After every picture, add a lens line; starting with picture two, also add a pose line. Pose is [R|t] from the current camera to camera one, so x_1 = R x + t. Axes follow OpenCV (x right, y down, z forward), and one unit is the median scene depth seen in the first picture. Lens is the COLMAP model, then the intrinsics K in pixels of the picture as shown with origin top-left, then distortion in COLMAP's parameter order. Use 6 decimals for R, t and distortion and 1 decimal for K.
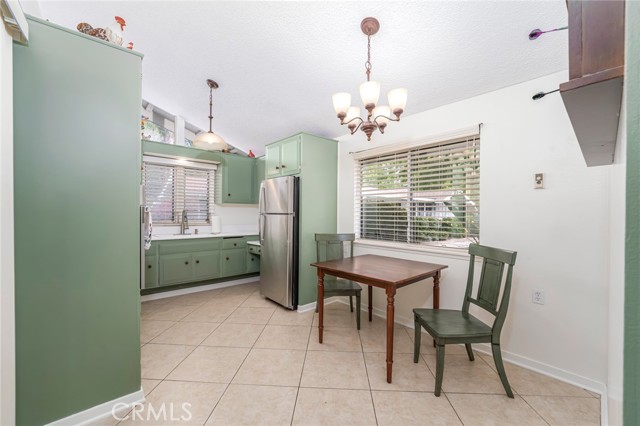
lens RADIAL K [[260.0, 0, 323.0], [0, 260.0, 213.0], [0, 0, 1]] dist [-0.008943, 0.000356]
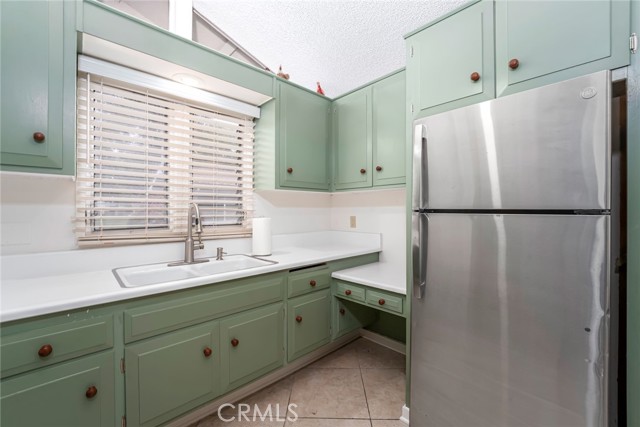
lens RADIAL K [[261.7, 0, 318.0], [0, 261.7, 211.2], [0, 0, 1]] dist [-0.007098, 0.000448]
pose [[0.999930, -0.011077, 0.004042, -0.338126], [0.011047, 0.999912, 0.007366, -0.001719], [-0.004123, -0.007320, 0.999965, 0.583859]]
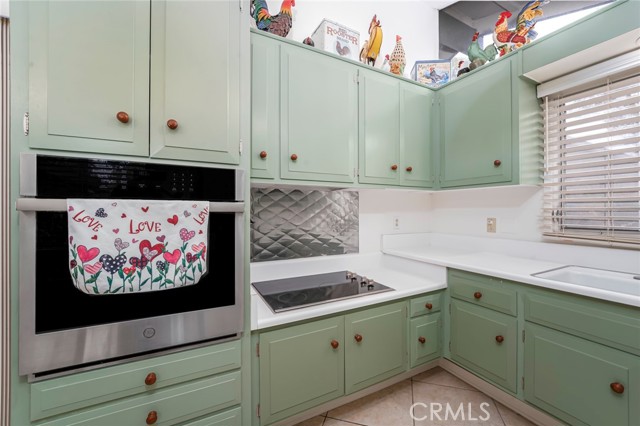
lens RADIAL K [[260.0, 0, 319.7], [0, 260.0, 212.7], [0, 0, 1]] dist [-0.008943, 0.000356]
pose [[-0.252668, -0.001657, -0.967552, -0.154951], [0.000659, 0.999998, -0.001884, 0.000421], [0.967553, -0.001114, -0.252666, 0.684112]]
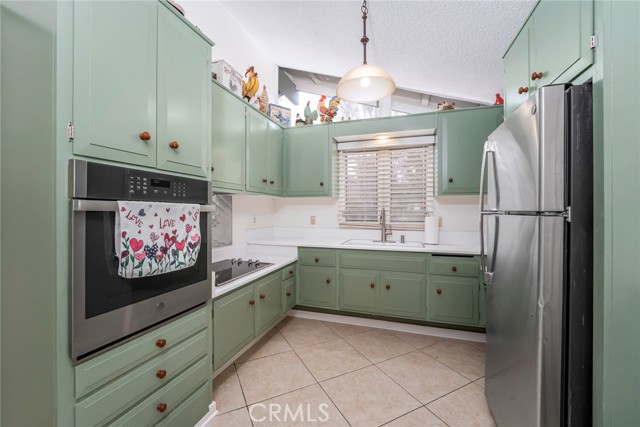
lens RADIAL K [[261.7, 0, 322.8], [0, 261.7, 212.5], [0, 0, 1]] dist [-0.007098, 0.000448]
pose [[0.495462, -0.003642, -0.868622, 0.004376], [0.004964, 0.999987, -0.001361, 0.001260], [0.868615, -0.003637, 0.495474, 0.497554]]
